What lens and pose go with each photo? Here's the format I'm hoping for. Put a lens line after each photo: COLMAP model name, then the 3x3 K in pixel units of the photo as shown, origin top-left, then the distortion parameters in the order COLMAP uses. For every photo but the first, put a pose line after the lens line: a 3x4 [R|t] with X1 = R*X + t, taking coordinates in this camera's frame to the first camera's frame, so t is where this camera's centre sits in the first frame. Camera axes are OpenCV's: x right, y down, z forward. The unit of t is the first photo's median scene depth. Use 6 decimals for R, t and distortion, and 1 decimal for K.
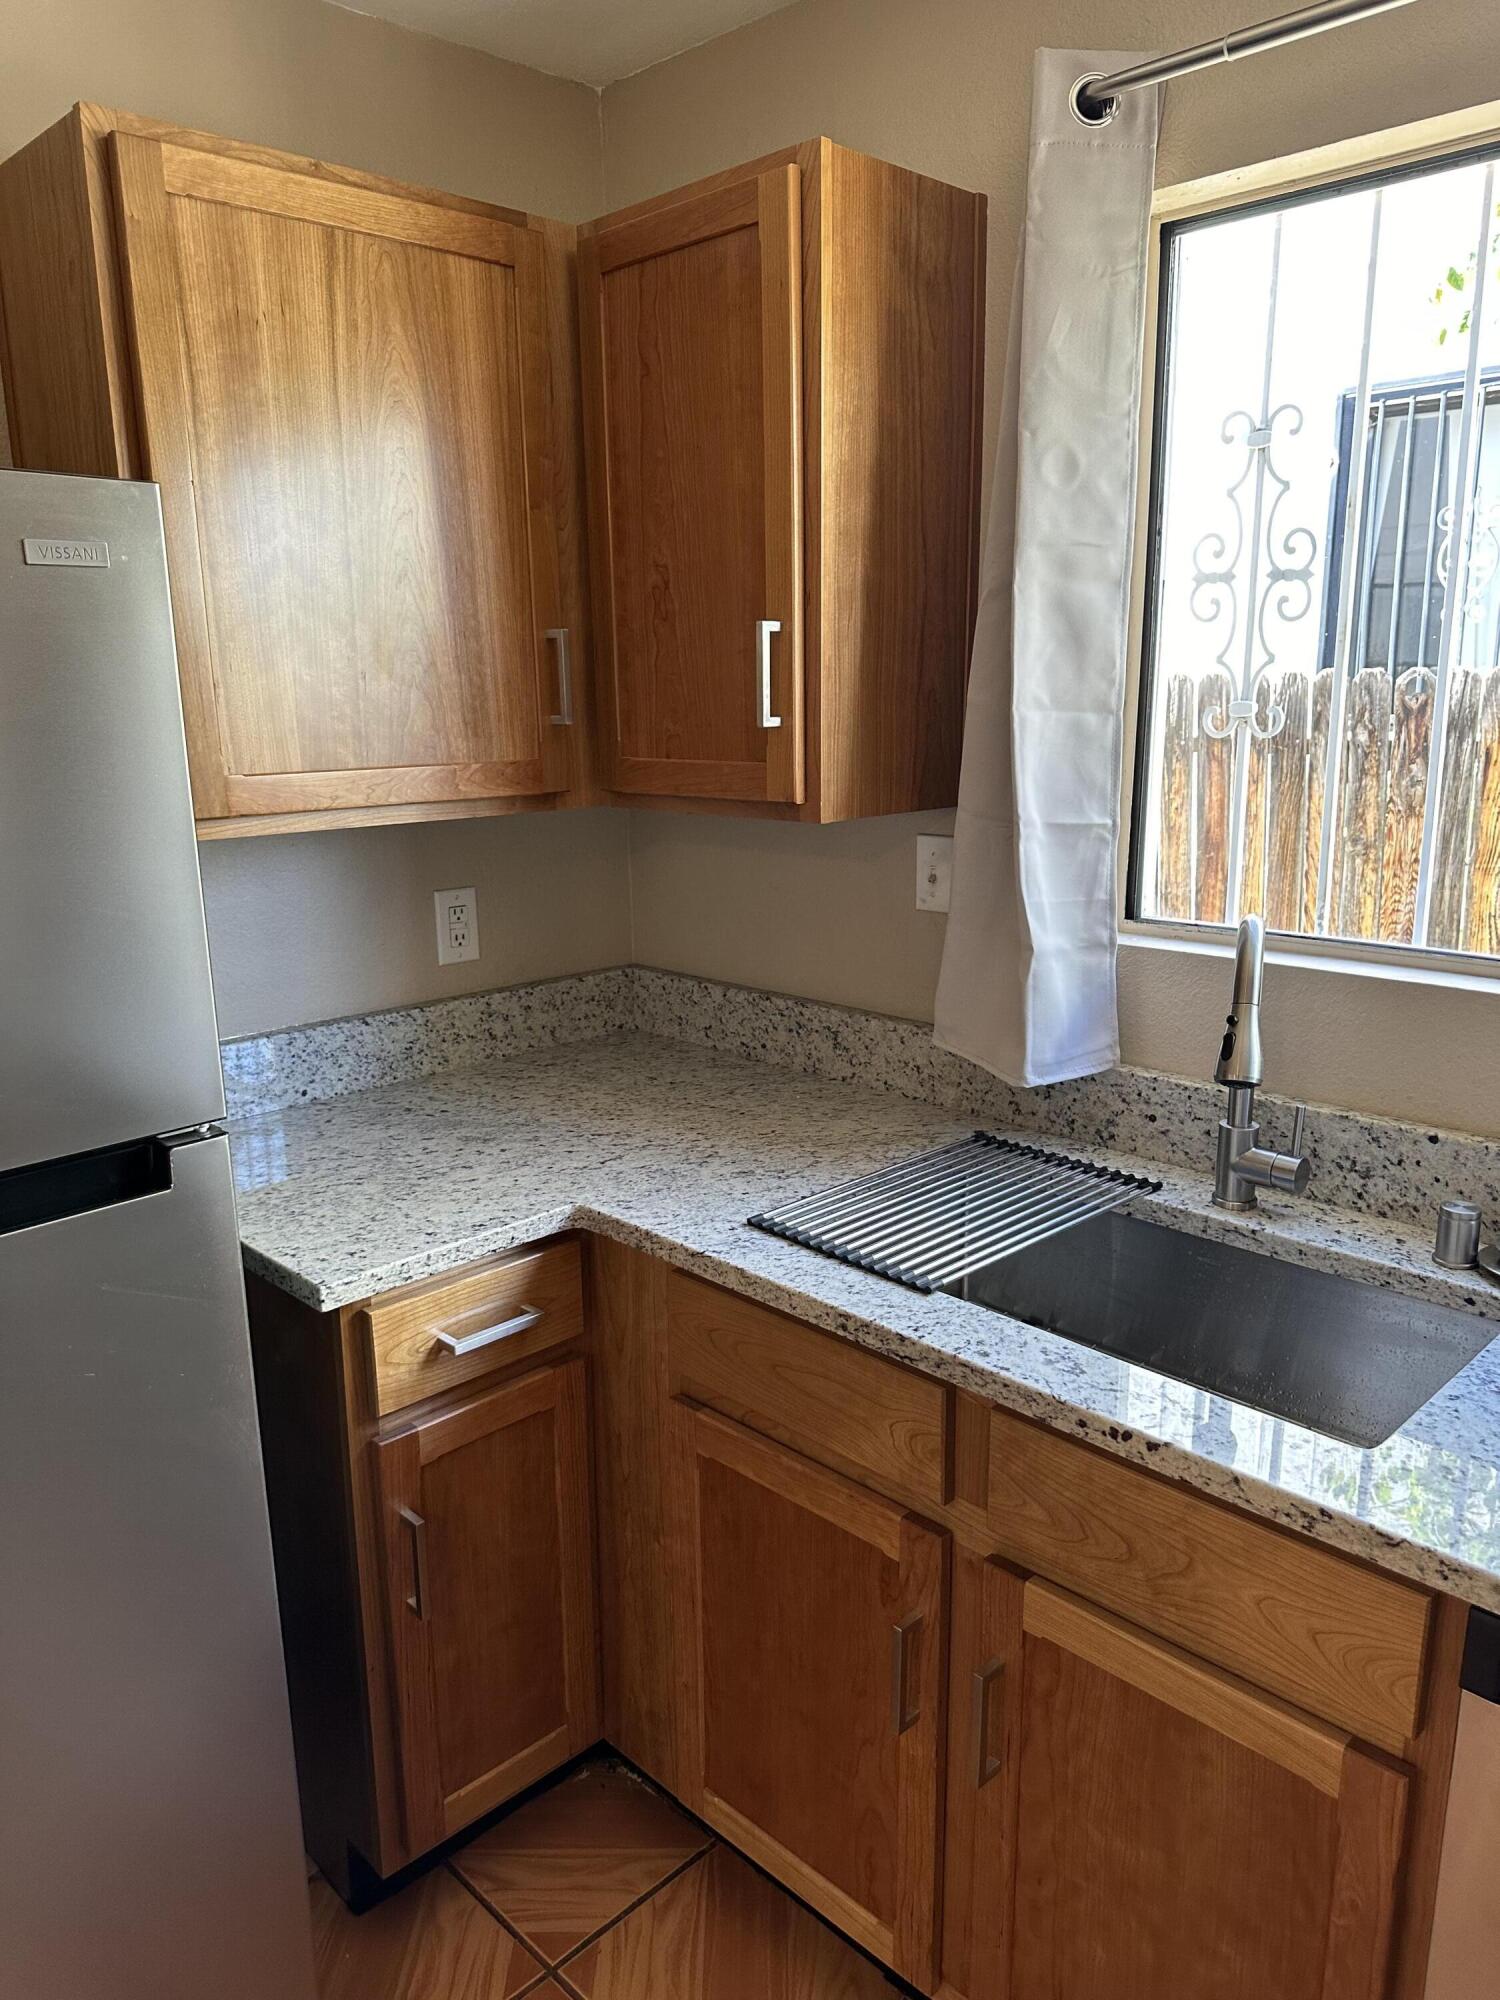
lens RADIAL K [[1400.9, 0, 744.6], [0, 1400.9, 1017.4], [0, 0, 1]] dist [0.128236, -0.209409]
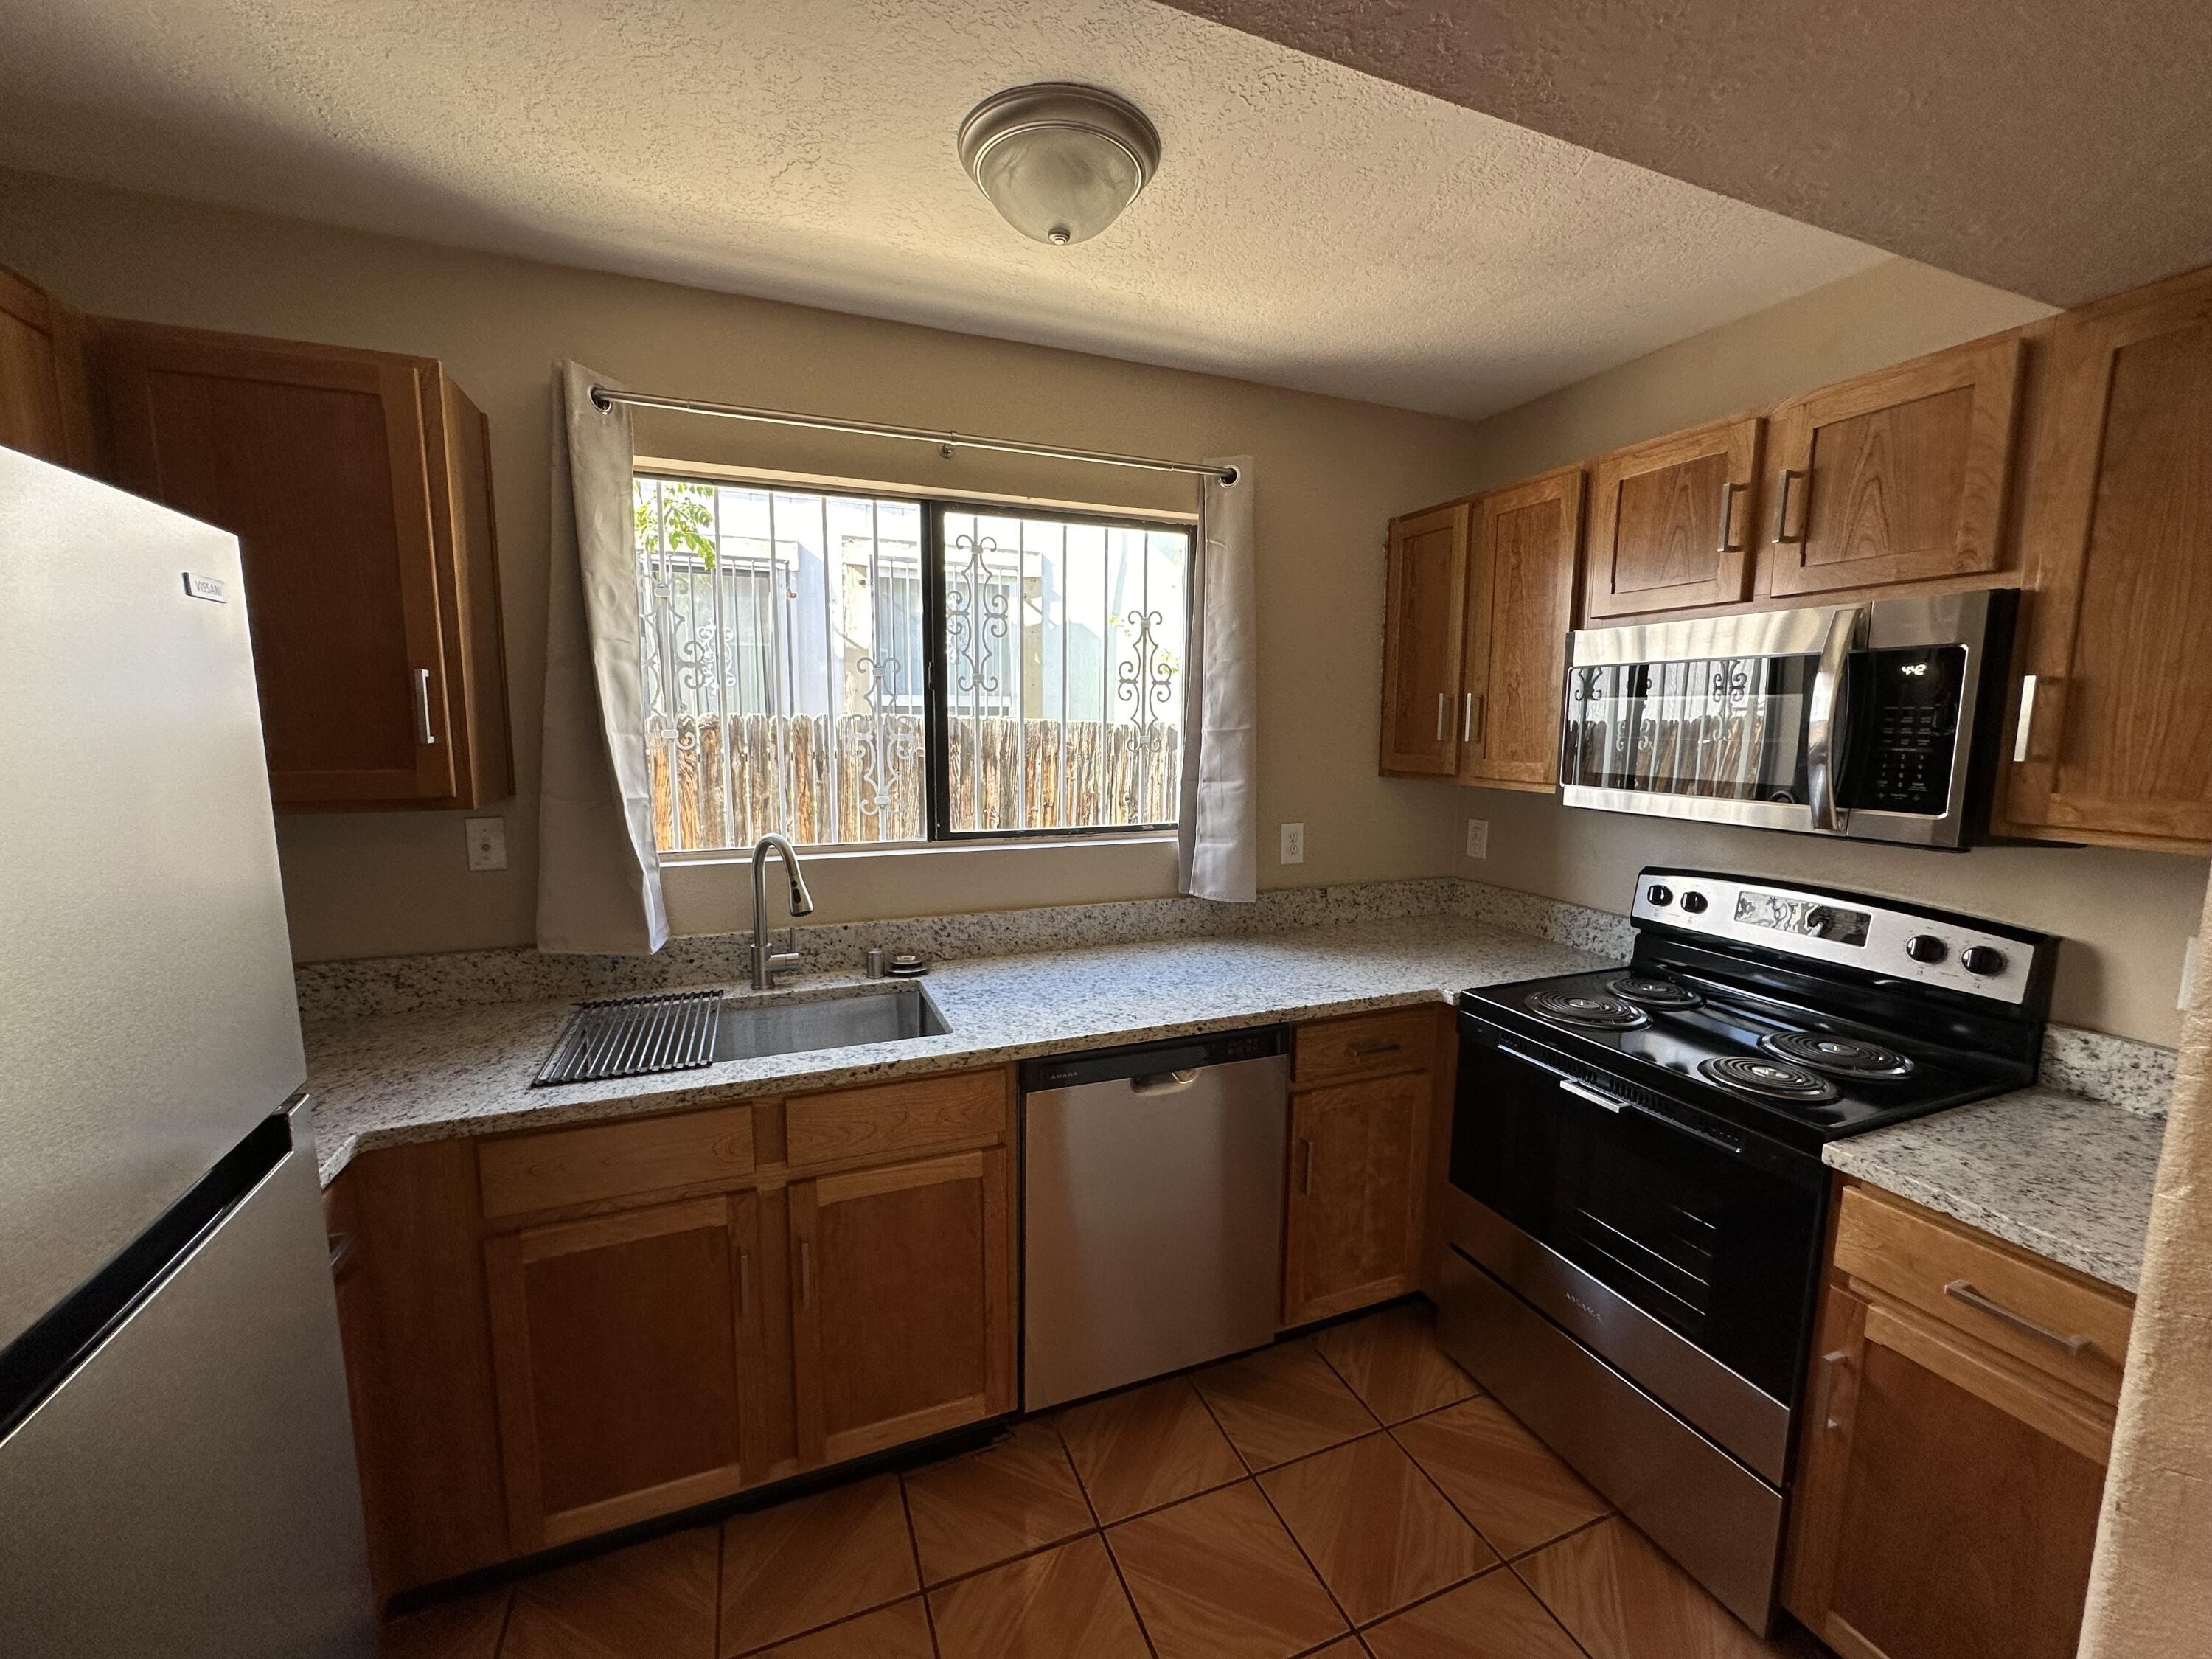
lens RADIAL K [[886.7, 0, 1106.0], [0, 886.7, 829.5], [0, 0, 1]] dist [-0.001117, 0.000185]
pose [[0.379936, -0.097979, 0.919809, -0.555708], [0.201863, 0.979190, 0.020923, -0.008608], [-0.902718, 0.177726, 0.391808, 0.080856]]
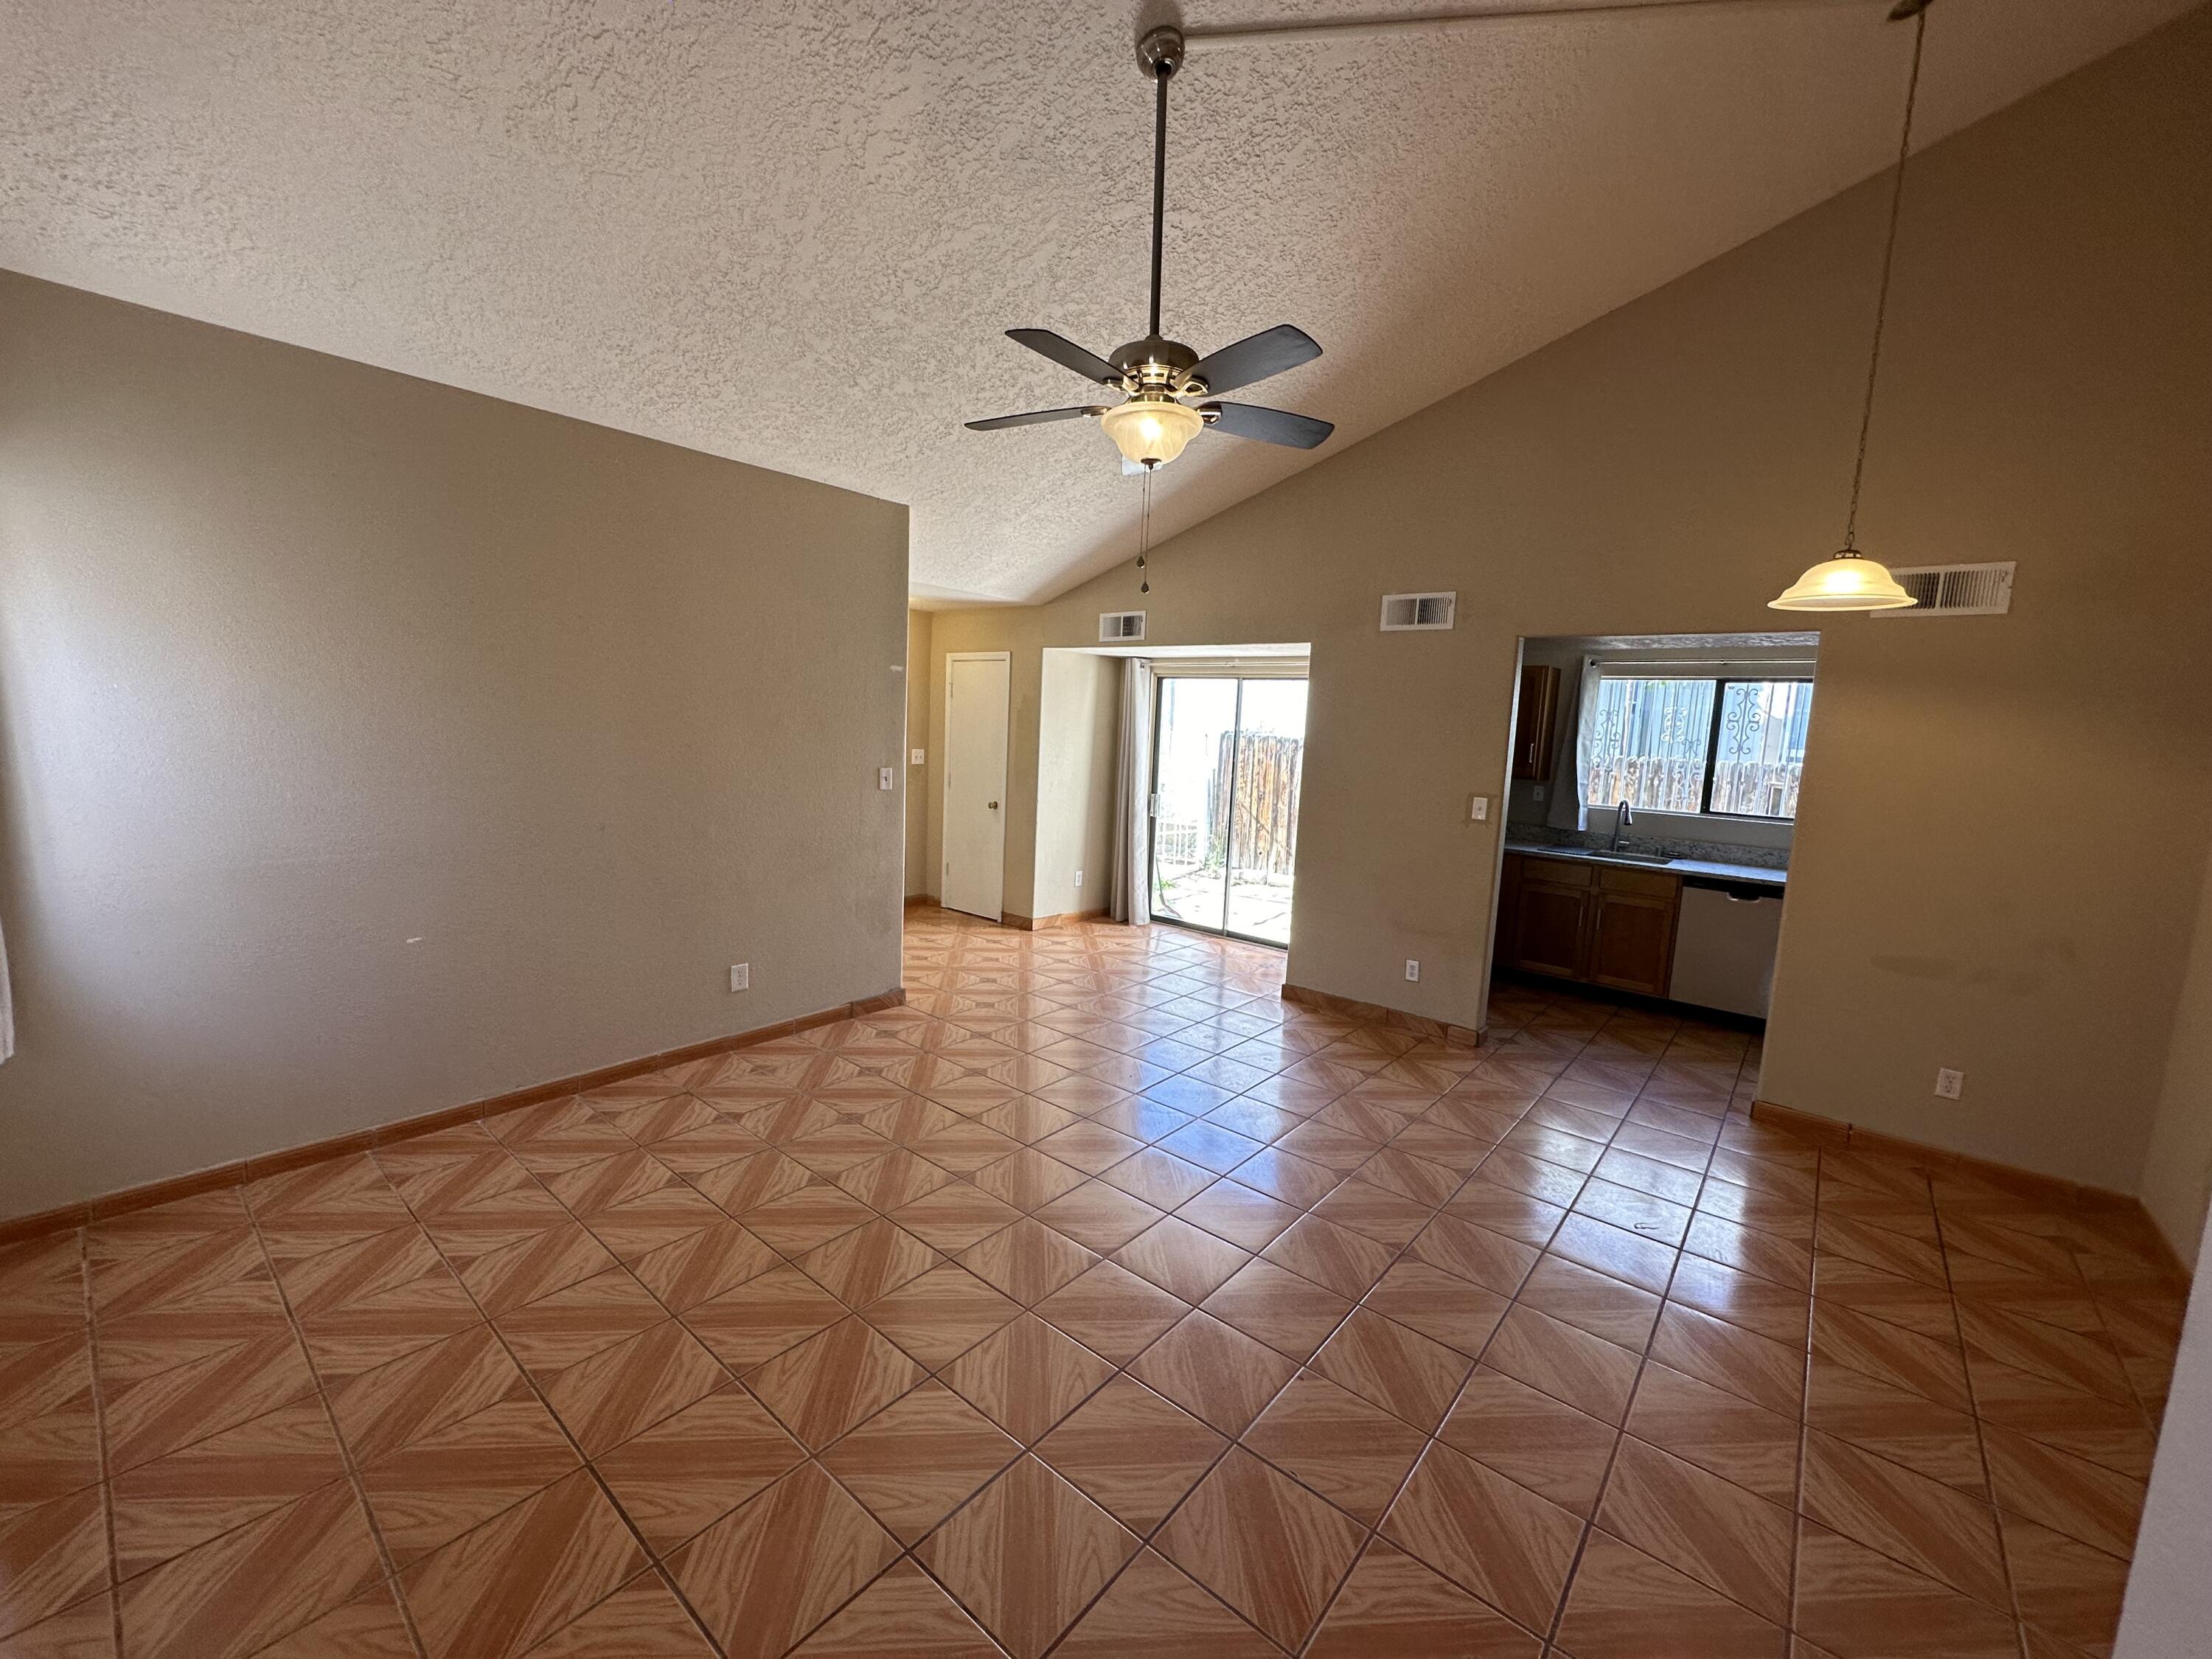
lens RADIAL K [[886.7, 0, 1106.0], [0, 886.7, 829.5], [0, 0, 1]] dist [-0.001117, 0.000185]
pose [[0.992392, 0.048794, 0.113039, -2.043718], [-0.035986, 0.992977, -0.112701, 0.511665], [-0.117744, 0.107775, 0.987178, -2.220101]]
